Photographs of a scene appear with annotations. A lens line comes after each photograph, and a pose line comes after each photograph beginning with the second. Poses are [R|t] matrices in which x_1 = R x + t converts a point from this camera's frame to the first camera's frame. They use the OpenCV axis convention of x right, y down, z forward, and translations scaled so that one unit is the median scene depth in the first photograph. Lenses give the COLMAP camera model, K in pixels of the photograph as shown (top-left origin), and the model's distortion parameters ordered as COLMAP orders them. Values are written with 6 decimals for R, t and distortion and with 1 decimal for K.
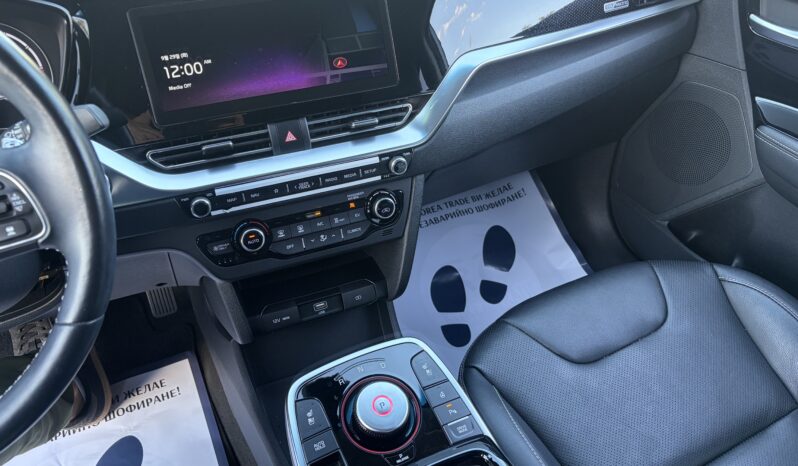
lens RADIAL K [[609.0, 0, 398.3], [0, 609.0, 224.0], [0, 0, 1]] dist [0.022741, -0.020013]
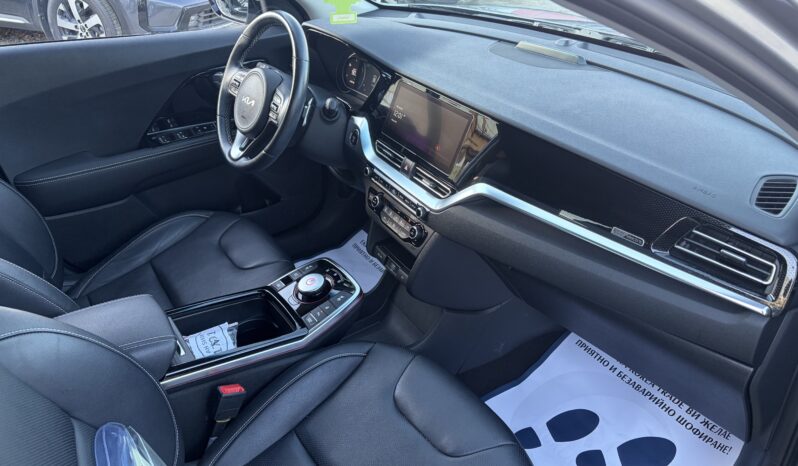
lens RADIAL K [[609.0, 0, 398.3], [0, 609.0, 224.0], [0, 0, 1]] dist [0.022741, -0.020013]
pose [[0.134265, 0.483525, -0.864972, 1.477510], [-0.589687, 0.740490, 0.322405, -0.586719], [0.796393, 0.466775, 0.384550, 0.337990]]
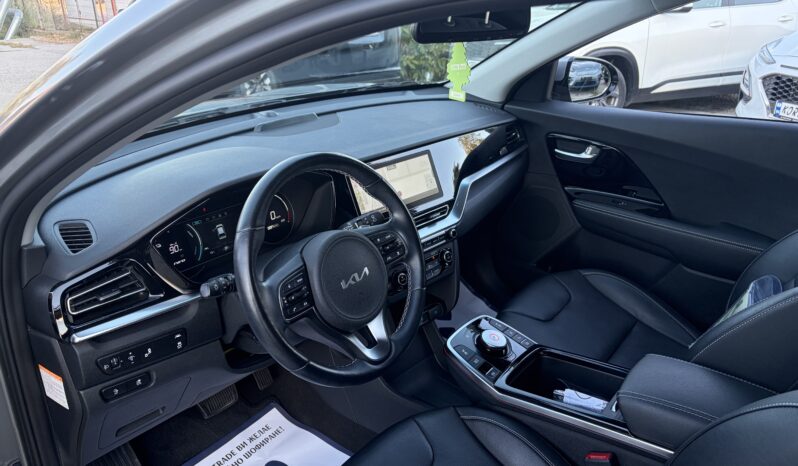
lens RADIAL K [[609.0, 0, 398.3], [0, 609.0, 224.0], [0, 0, 1]] dist [0.022741, -0.020013]
pose [[0.907744, -0.150559, 0.391578, -0.976307], [0.248627, 0.944875, -0.213062, 0.267562], [-0.337914, 0.290763, 0.895137, -0.780556]]
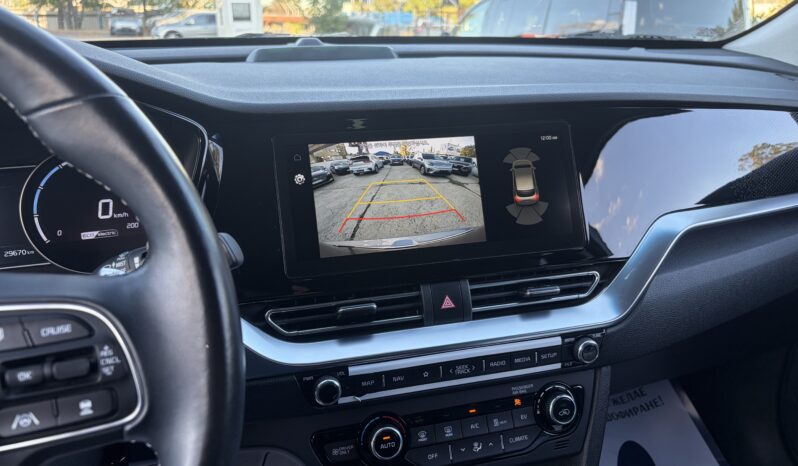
lens RADIAL K [[609.0, 0, 398.3], [0, 609.0, 224.0], [0, 0, 1]] dist [0.022741, -0.020013]
pose [[0.995176, 0.041761, -0.088775, -0.171486], [-0.067490, 0.948163, -0.310534, 0.003945], [0.071205, 0.315027, 0.946408, 0.239707]]
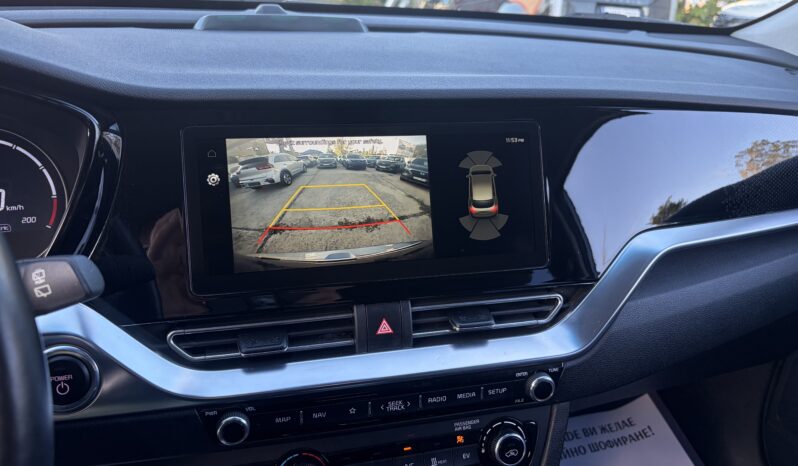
lens RADIAL K [[602.1, 0, 399.0], [0, 602.1, 233.0], [0, 0, 1]] dist [0.075575, -0.160513]
pose [[0.992246, 0.093582, -0.081792, -0.114554], [-0.111208, 0.962344, -0.248048, -0.078768], [0.055499, 0.255220, 0.965289, 0.332839]]
